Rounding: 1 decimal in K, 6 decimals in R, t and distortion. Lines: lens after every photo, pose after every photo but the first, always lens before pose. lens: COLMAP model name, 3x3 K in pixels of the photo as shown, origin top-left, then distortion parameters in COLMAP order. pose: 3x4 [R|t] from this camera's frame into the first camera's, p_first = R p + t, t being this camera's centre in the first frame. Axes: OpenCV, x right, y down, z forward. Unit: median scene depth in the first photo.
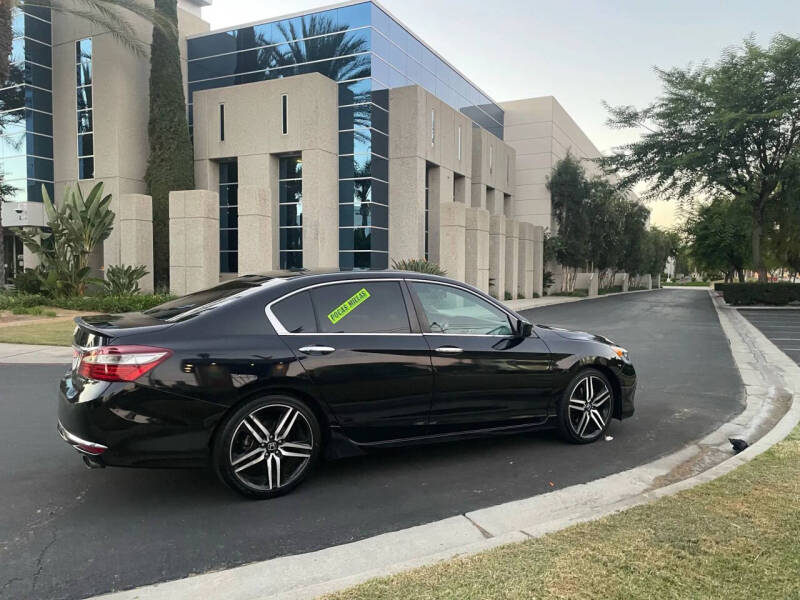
lens RADIAL K [[594.4, 0, 405.9], [0, 594.4, 301.3], [0, 0, 1]] dist [0.094891, -0.120654]
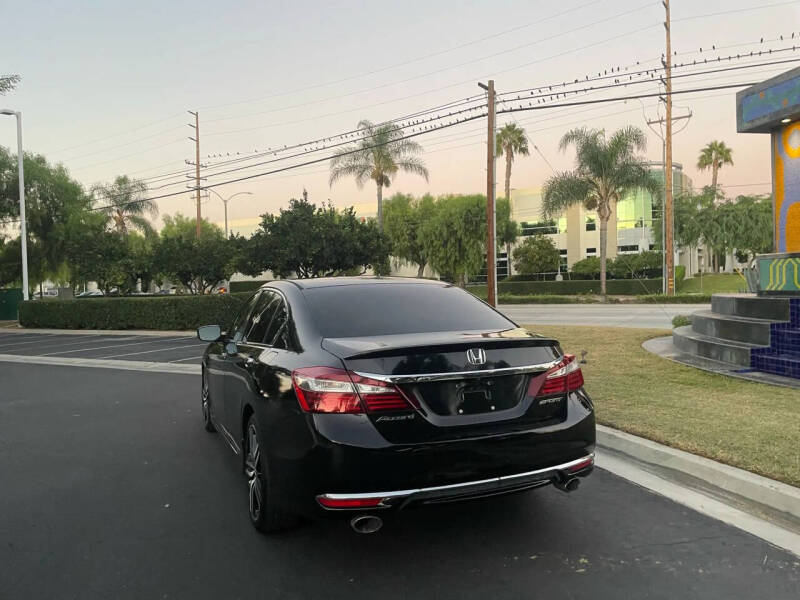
lens RADIAL K [[594.1, 0, 405.9], [0, 594.1, 289.5], [0, 0, 1]] dist [0.093183, -0.114941]
pose [[0.132206, -0.018668, 0.991046, -0.163037], [0.074213, 0.997203, 0.008884, -0.005774], [-0.988440, 0.072374, 0.133221, 0.125293]]
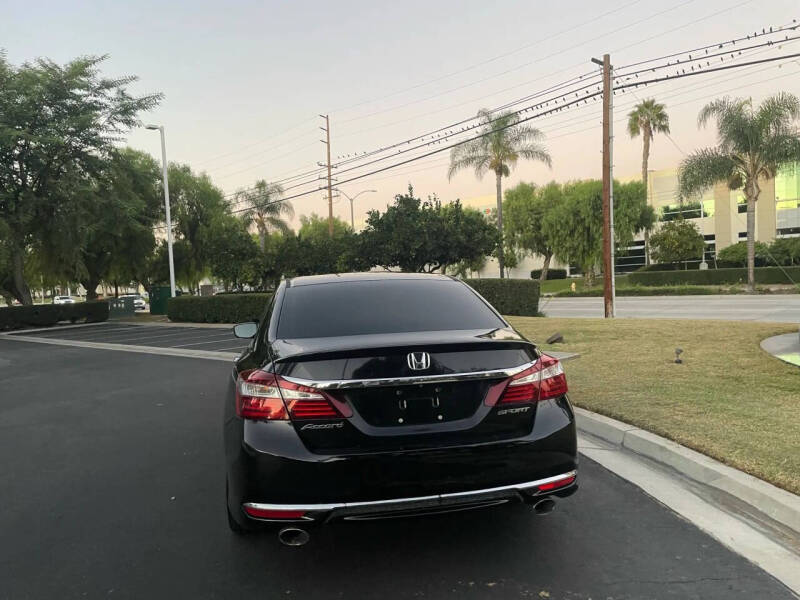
lens RADIAL K [[594.4, 0, 405.9], [0, 594.4, 301.3], [0, 0, 1]] dist [0.094891, -0.120654]
pose [[0.342008, -0.051590, 0.938280, -0.148718], [0.089903, 0.995708, 0.021977, -0.004077], [-0.935386, 0.076838, 0.345178, 0.099513]]
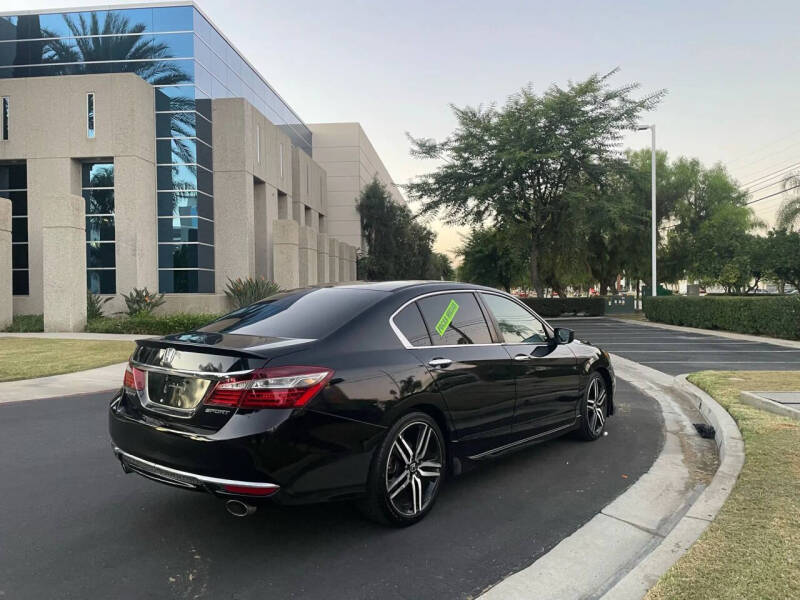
lens RADIAL K [[594.2, 0, 403.7], [0, 594.2, 298.6], [0, 0, 1]] dist [0.095829, -0.122073]
pose [[0.937813, -0.015725, 0.346785, -0.067447], [0.028991, 0.999032, -0.033100, 0.000993], [-0.345929, 0.041095, 0.937360, 0.013991]]
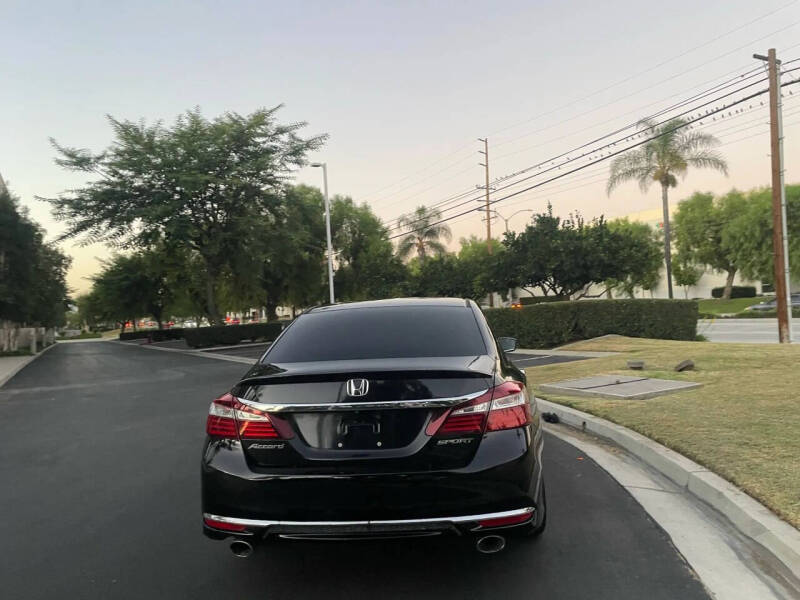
lens RADIAL K [[593.9, 0, 406.2], [0, 593.9, 297.4], [0, 0, 1]] dist [0.094623, -0.120649]
pose [[0.582483, -0.018040, 0.812643, -0.135951], [0.092308, 0.994754, -0.044081, -0.002325], [-0.807584, 0.100690, 0.581093, 0.069654]]
